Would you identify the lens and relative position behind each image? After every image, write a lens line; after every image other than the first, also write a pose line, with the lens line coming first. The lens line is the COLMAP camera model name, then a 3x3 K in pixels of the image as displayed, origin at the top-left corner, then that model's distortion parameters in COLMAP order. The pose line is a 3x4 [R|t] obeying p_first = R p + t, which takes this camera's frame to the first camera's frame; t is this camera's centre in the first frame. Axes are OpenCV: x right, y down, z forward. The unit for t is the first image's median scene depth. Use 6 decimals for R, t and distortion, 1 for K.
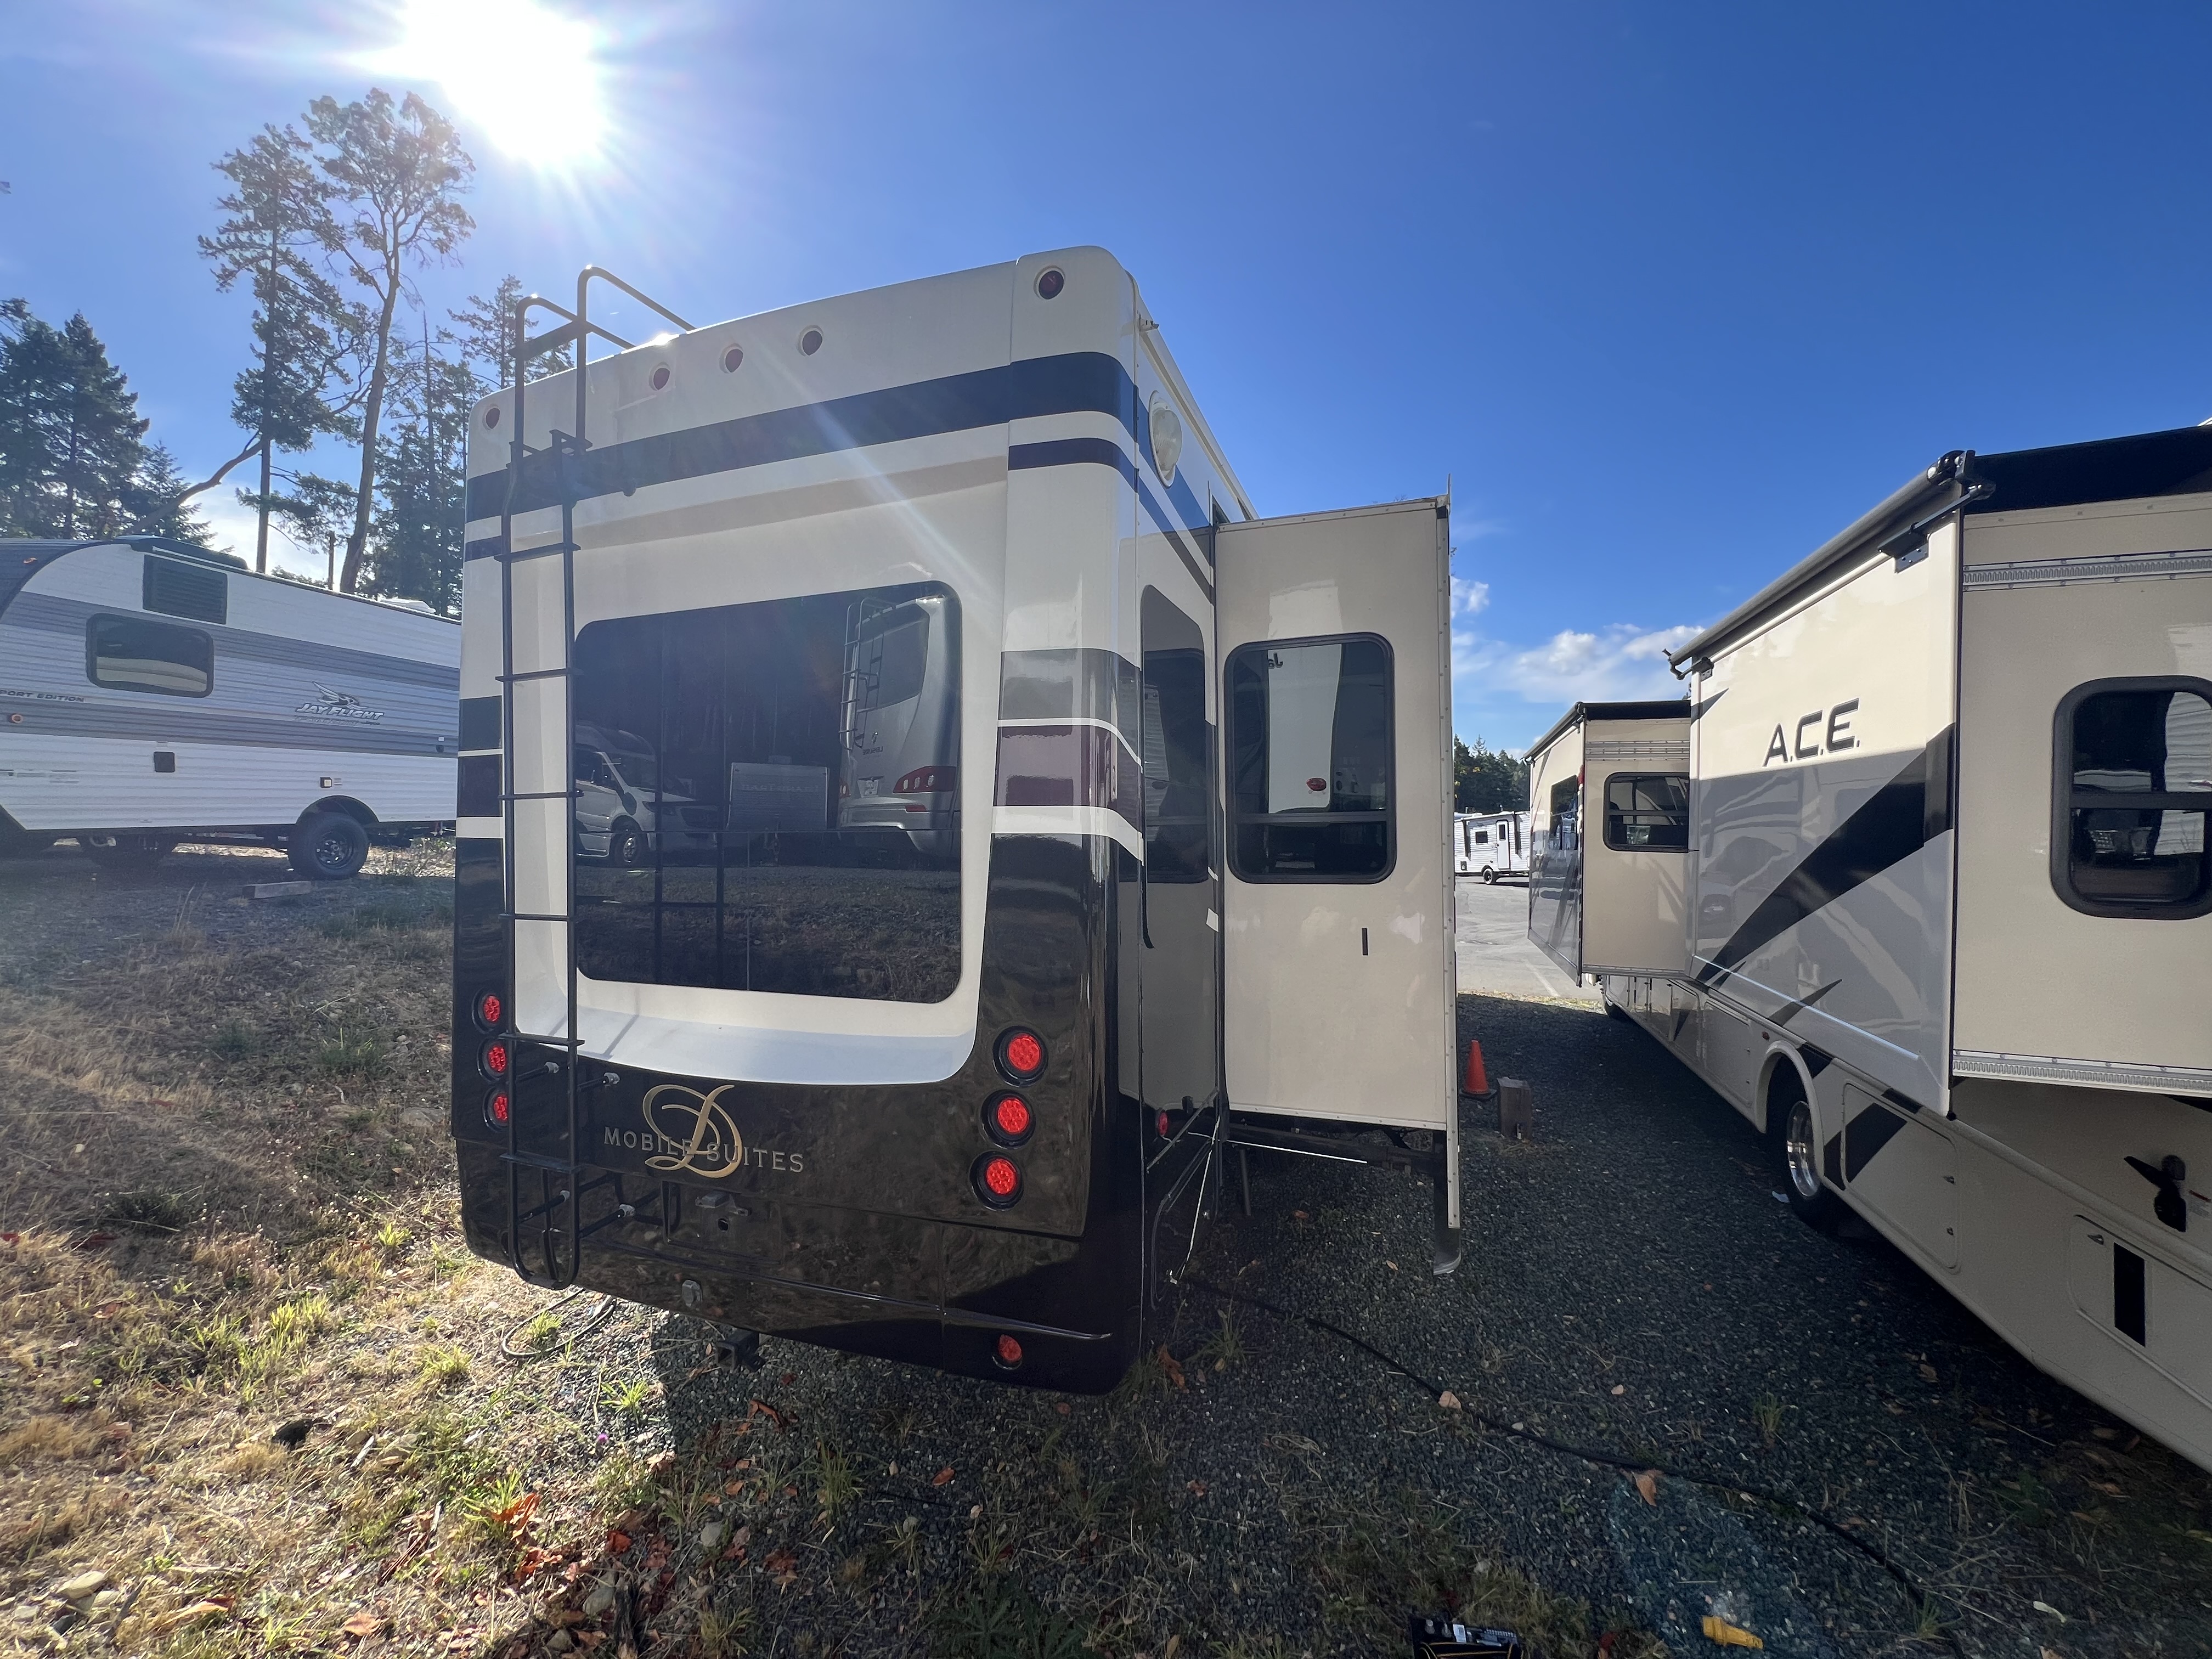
lens RADIAL K [[885.1, 0, 1099.6], [0, 885.1, 830.8], [0, 0, 1]] dist [-0.002125, 0.000739]
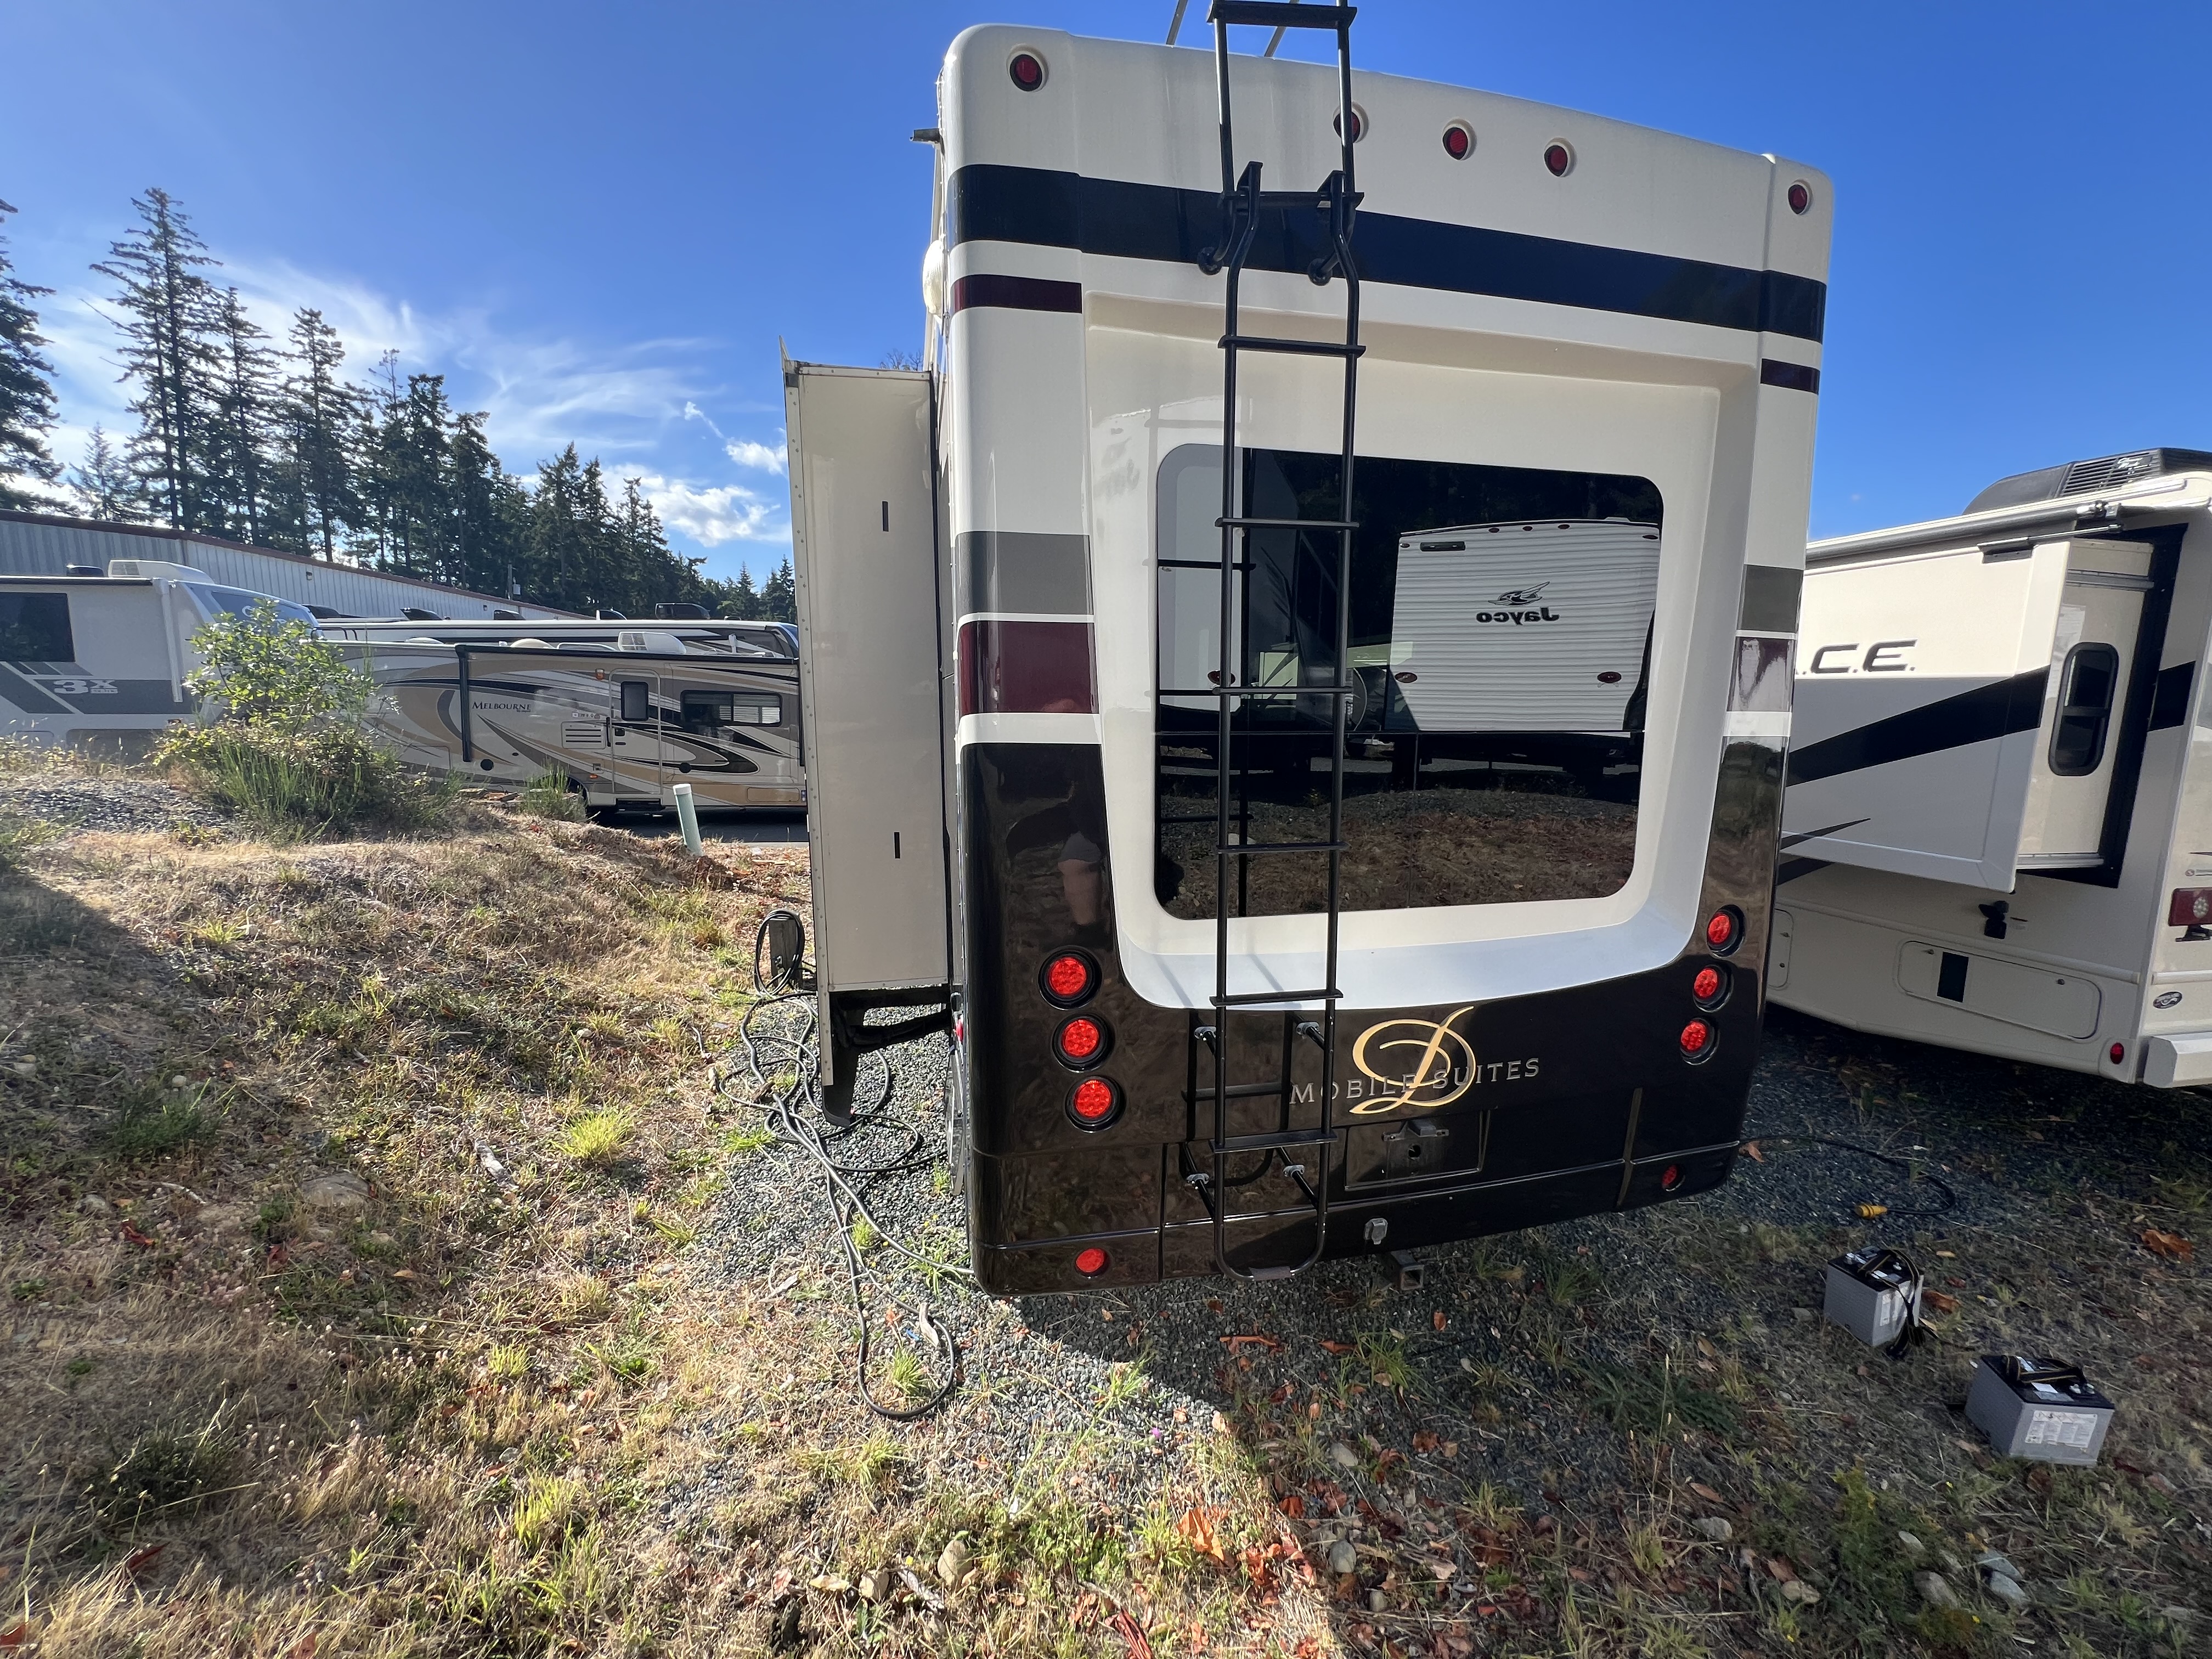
lens RADIAL K [[885.1, 0, 1106.1], [0, 885.1, 836.1], [0, 0, 1]] dist [-0.002125, 0.000739]
pose [[0.835370, -0.075537, 0.544474, -1.204942], [-0.008870, 0.988532, 0.150751, -0.028620], [-0.549617, -0.130762, 0.825120, 0.450694]]
